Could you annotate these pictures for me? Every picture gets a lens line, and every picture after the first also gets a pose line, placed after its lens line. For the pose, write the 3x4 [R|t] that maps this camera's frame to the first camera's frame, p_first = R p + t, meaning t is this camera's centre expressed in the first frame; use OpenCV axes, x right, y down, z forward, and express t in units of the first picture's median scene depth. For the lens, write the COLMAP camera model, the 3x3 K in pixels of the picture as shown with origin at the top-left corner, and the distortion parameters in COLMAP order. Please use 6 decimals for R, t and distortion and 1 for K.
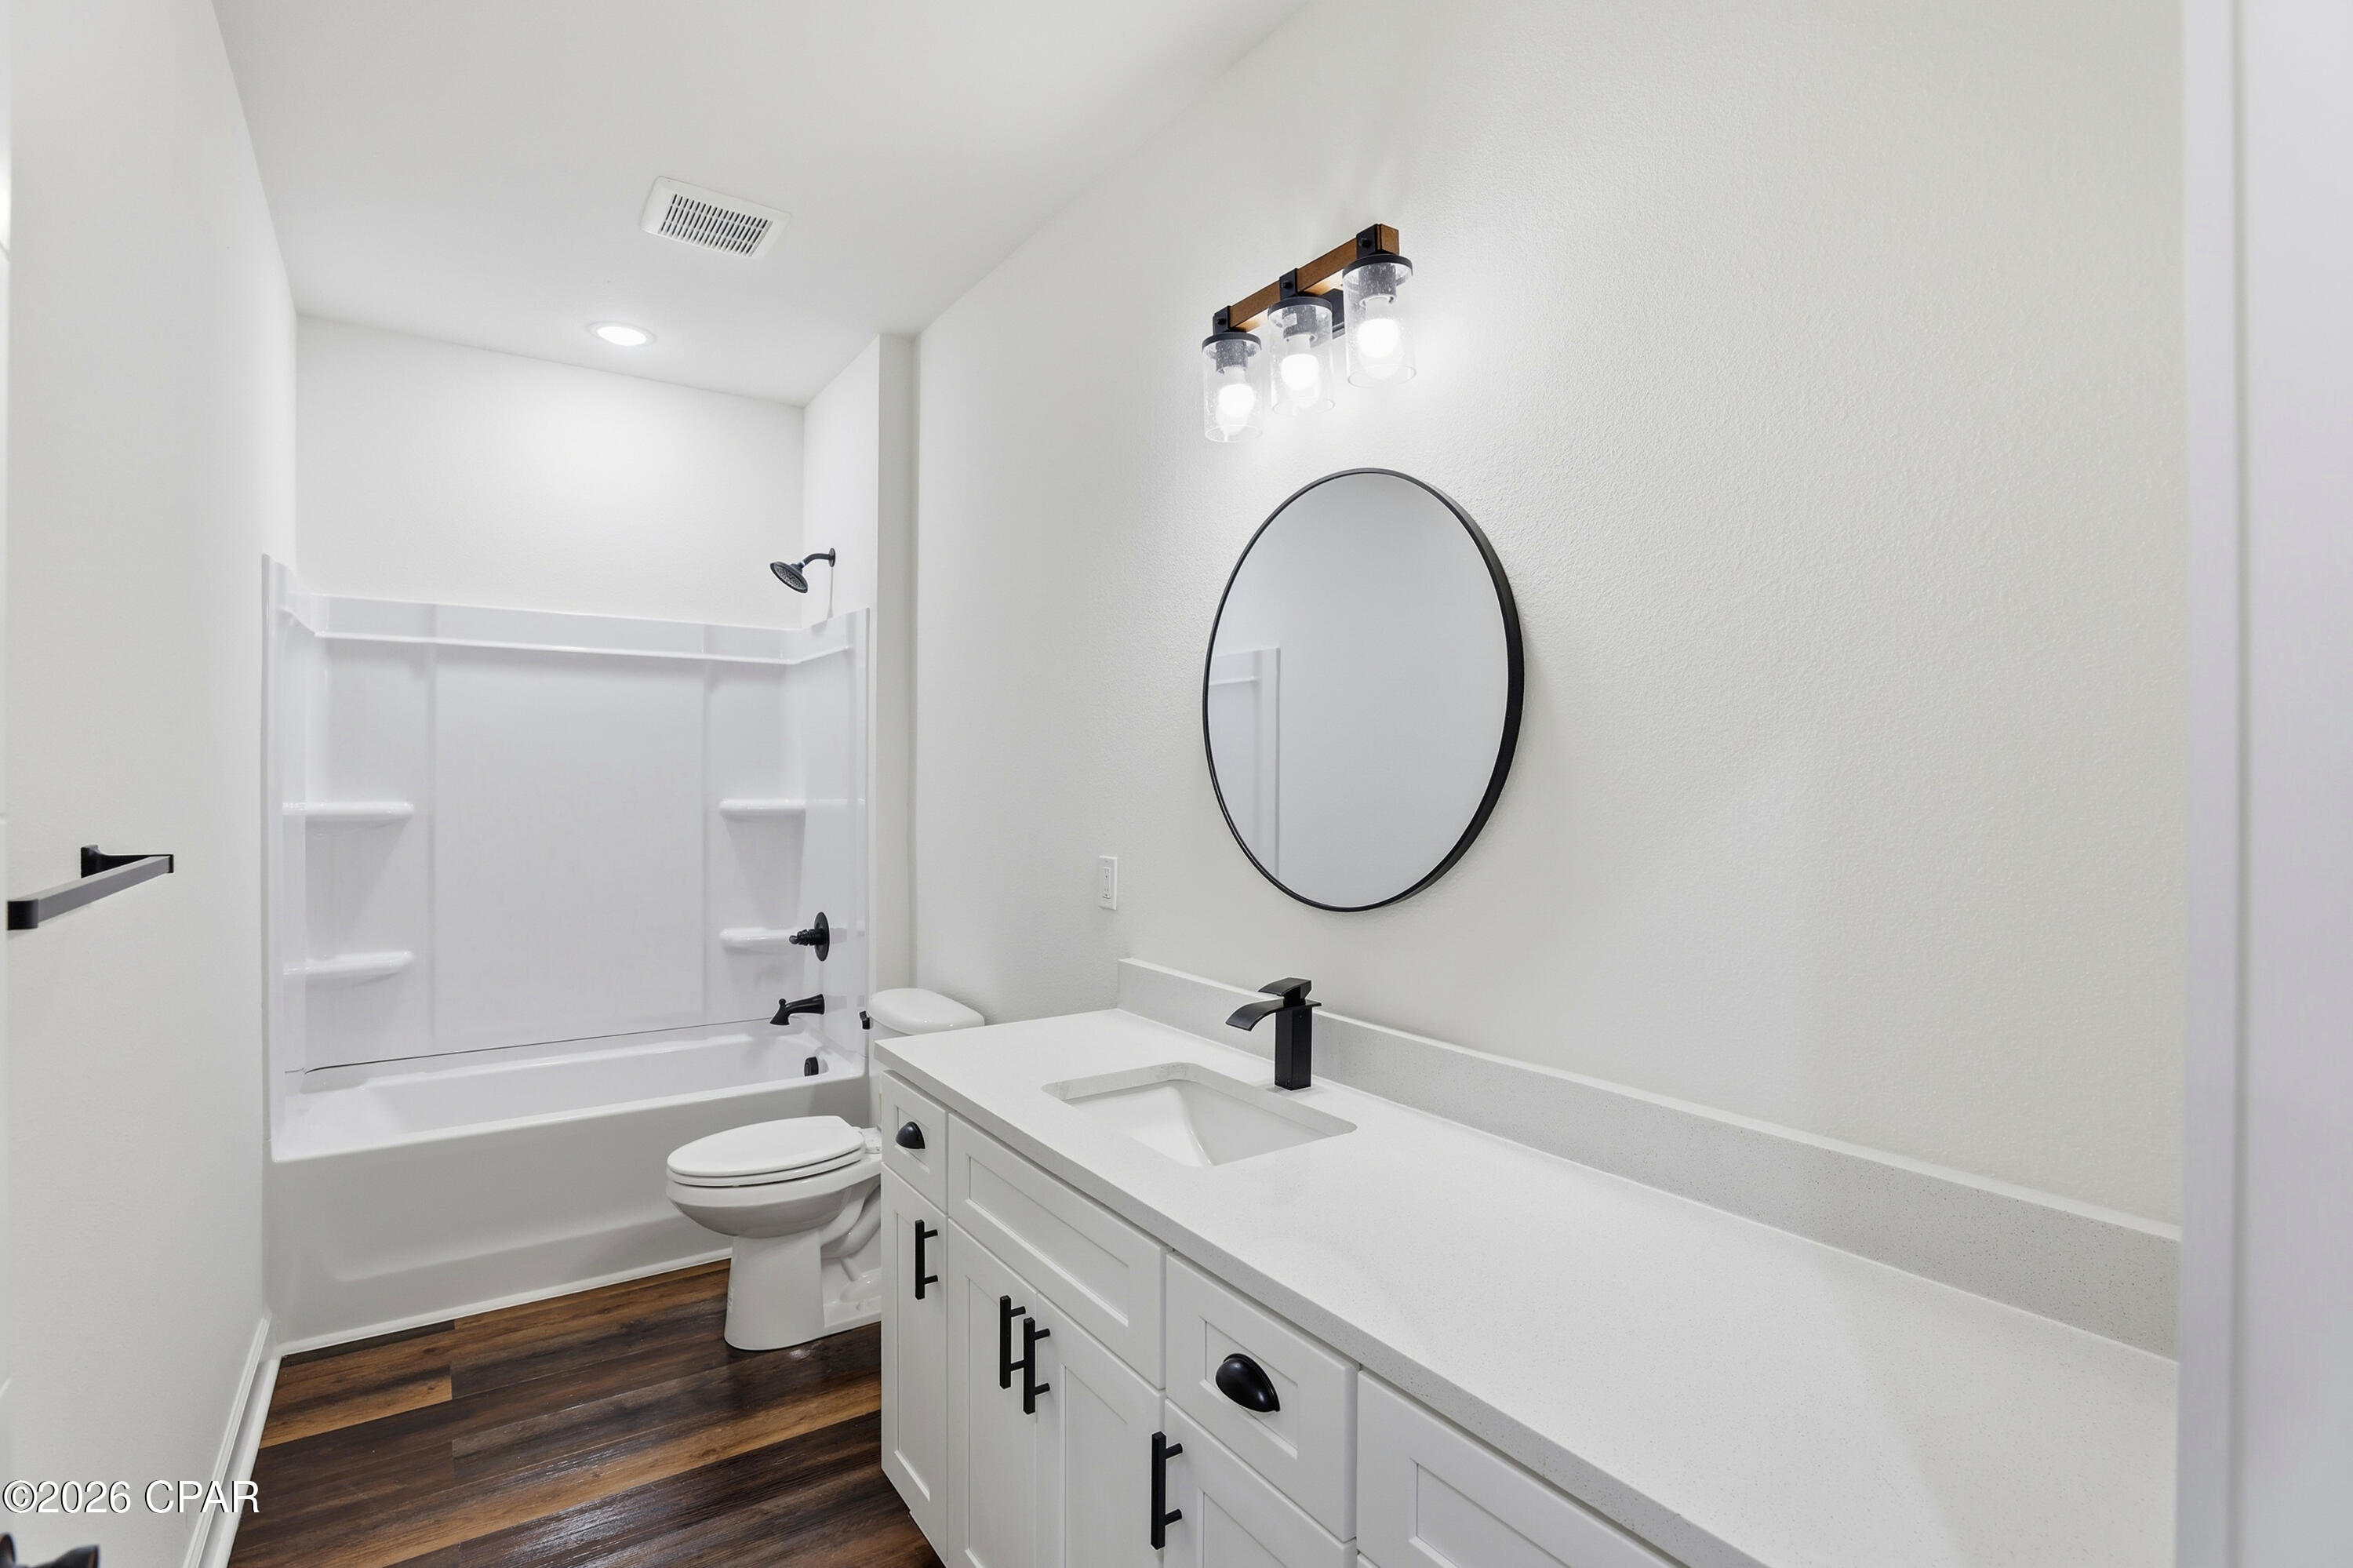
lens RADIAL K [[1087.5, 0, 1190.1], [0, 1087.5, 774.5], [0, 0, 1]] dist [-0.043147, 0.012052]
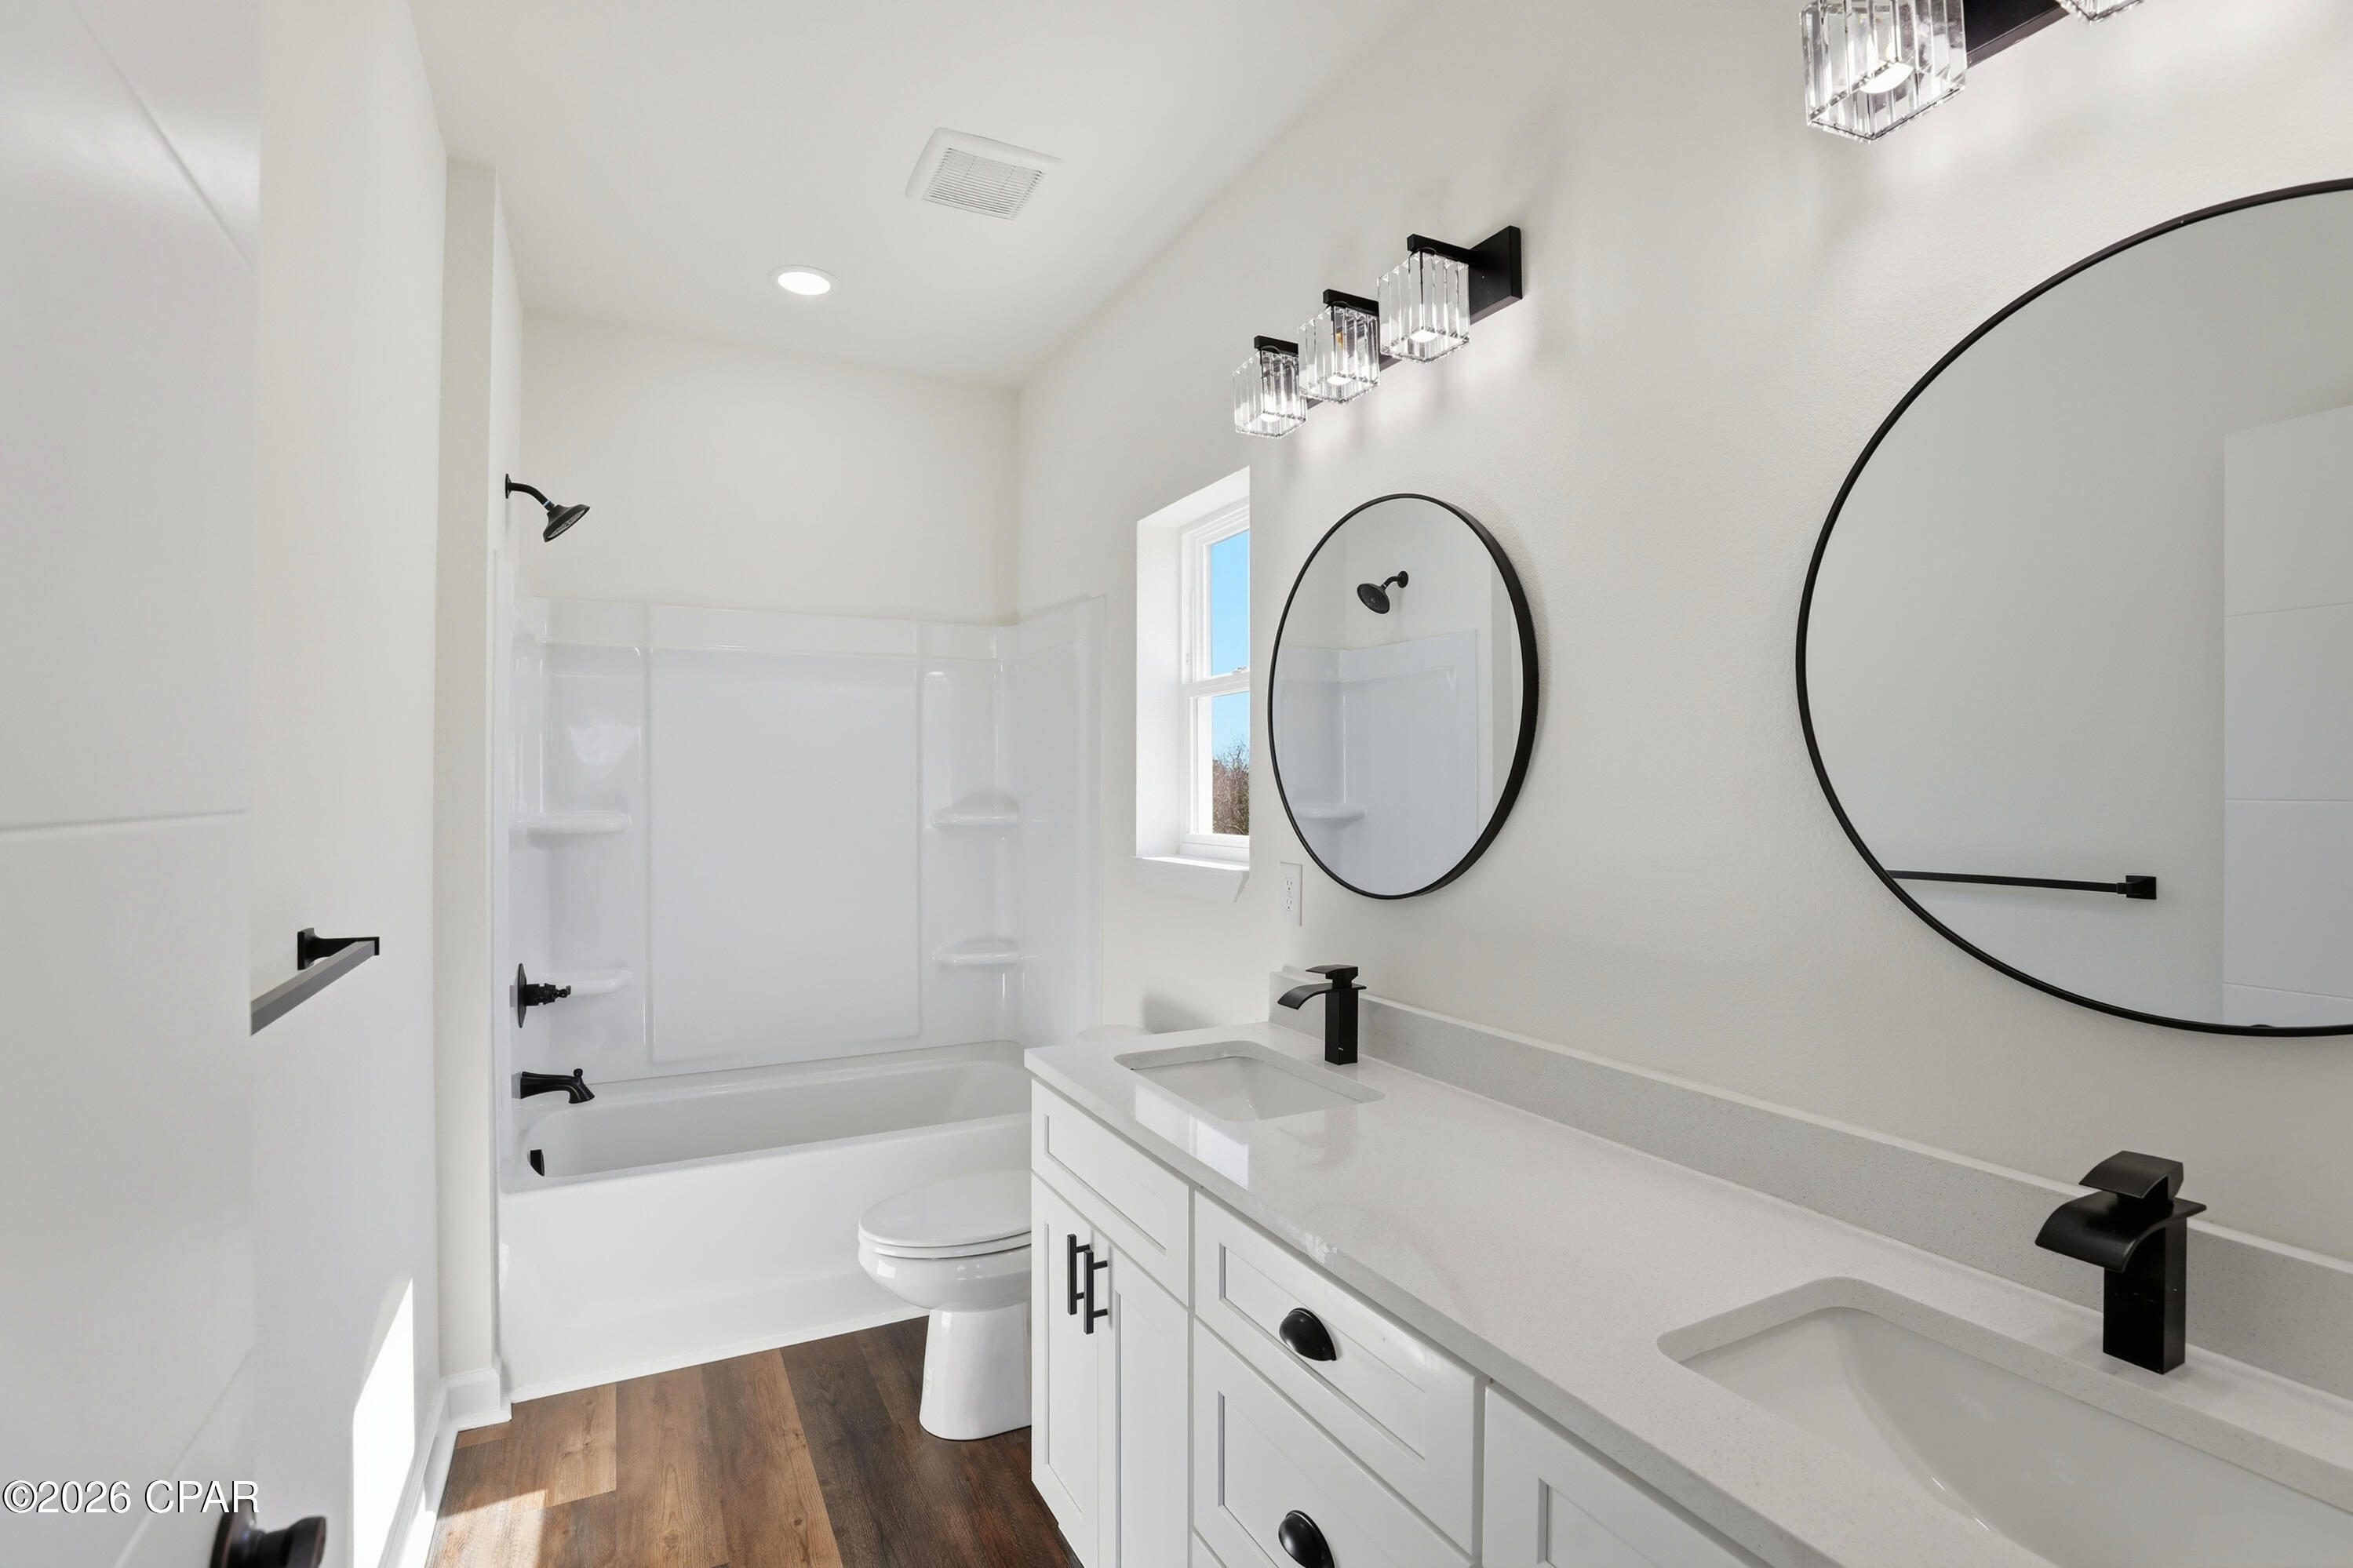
lens RADIAL K [[1087.3, 0, 1162.0], [0, 1087.3, 787.7], [0, 0, 1]] dist [-0.043147, 0.012052]
pose [[0.990086, -0.007829, -0.140247, -0.282730], [0.008901, 0.999936, 0.007018, 0.001320], [0.140183, -0.008196, 0.990092, 0.402885]]
